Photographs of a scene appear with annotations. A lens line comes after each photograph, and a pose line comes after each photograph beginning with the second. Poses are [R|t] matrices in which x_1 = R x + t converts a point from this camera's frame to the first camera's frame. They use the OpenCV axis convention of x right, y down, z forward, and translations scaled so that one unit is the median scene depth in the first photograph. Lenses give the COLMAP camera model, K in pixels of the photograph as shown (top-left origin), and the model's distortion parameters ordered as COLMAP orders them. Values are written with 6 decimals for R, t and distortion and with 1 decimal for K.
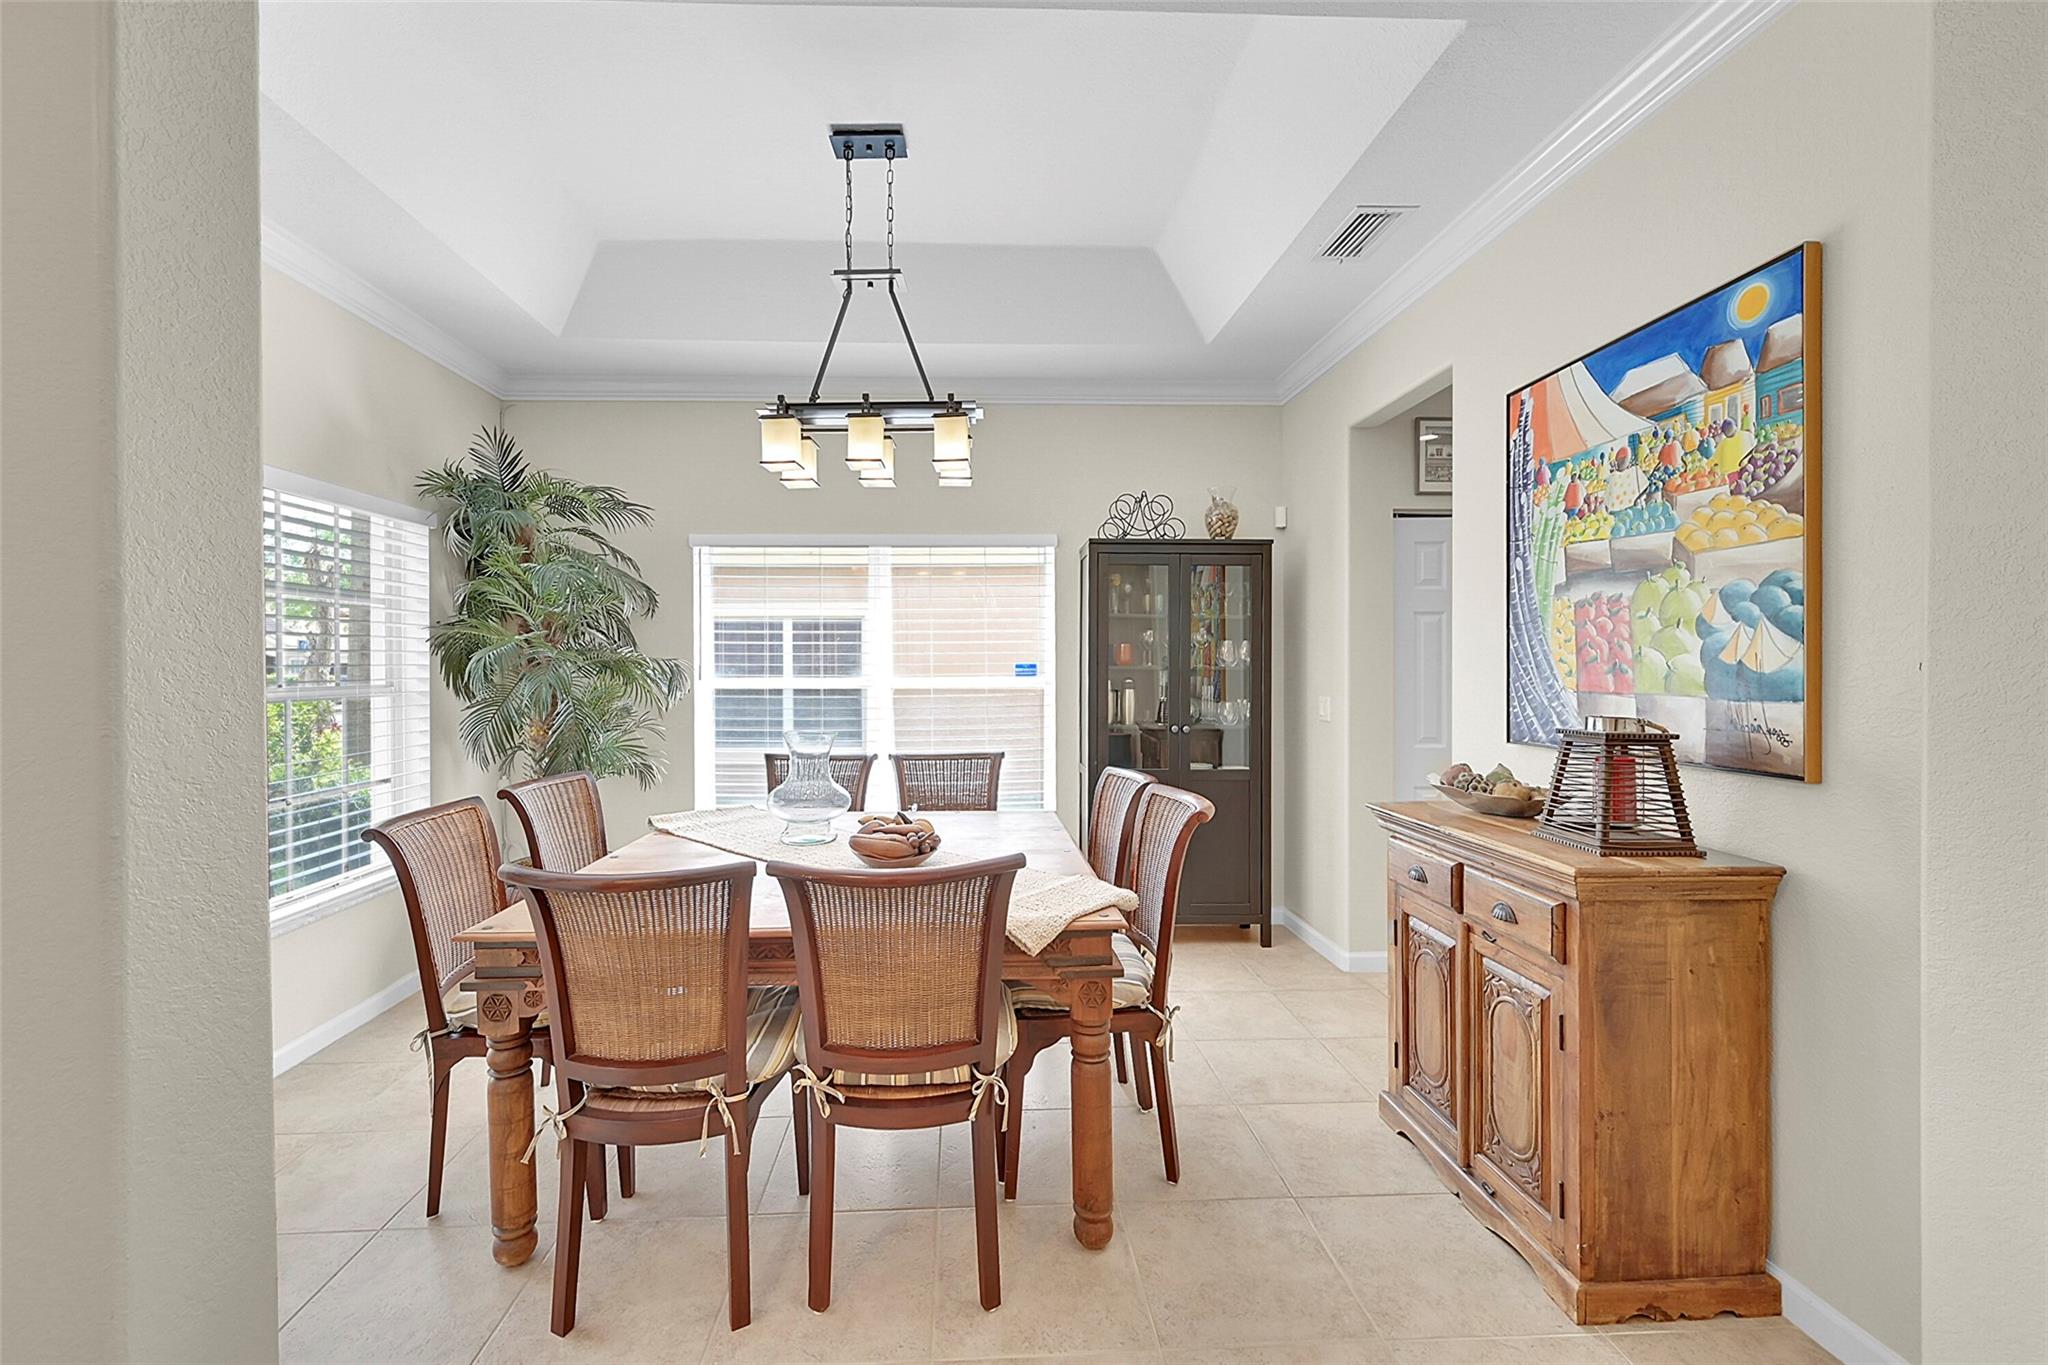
lens RADIAL K [[835.5, 0, 1013.2], [0, 835.5, 669.6], [0, 0, 1]] dist [-0.003684, 0.000369]
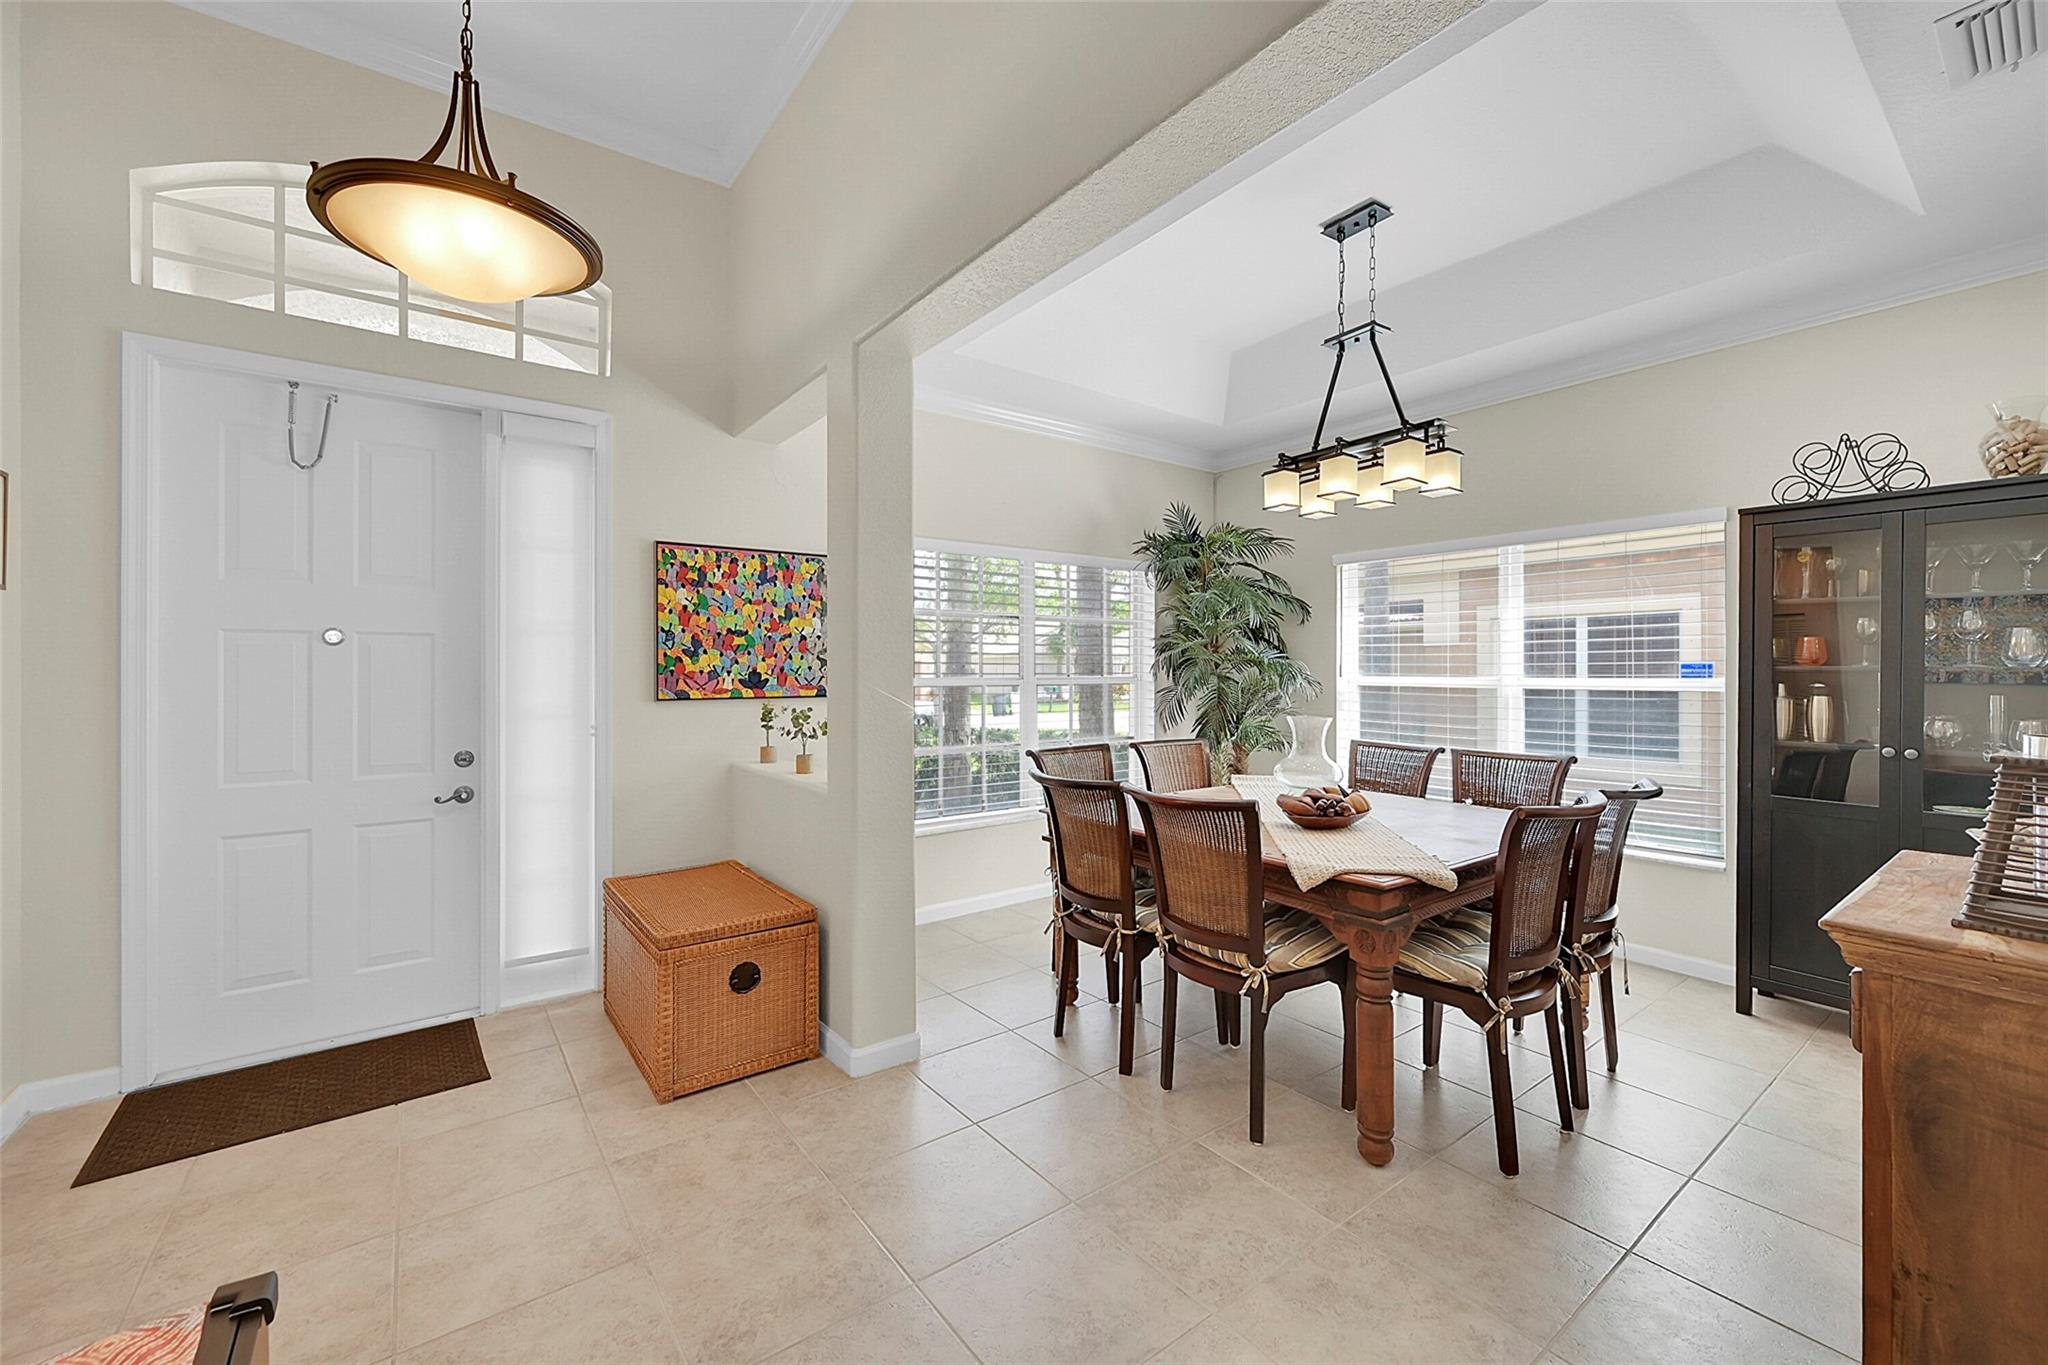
lens RADIAL K [[813.2, 0, 1019.4], [0, 813.2, 664.2], [0, 0, 1]] dist [-0.007921, 0.002714]
pose [[0.564073, 0.000078, -0.825725, 0.351922], [-0.005394, 0.999979, -0.003590, 0.001127], [0.825707, 0.006479, 0.564062, -0.024718]]
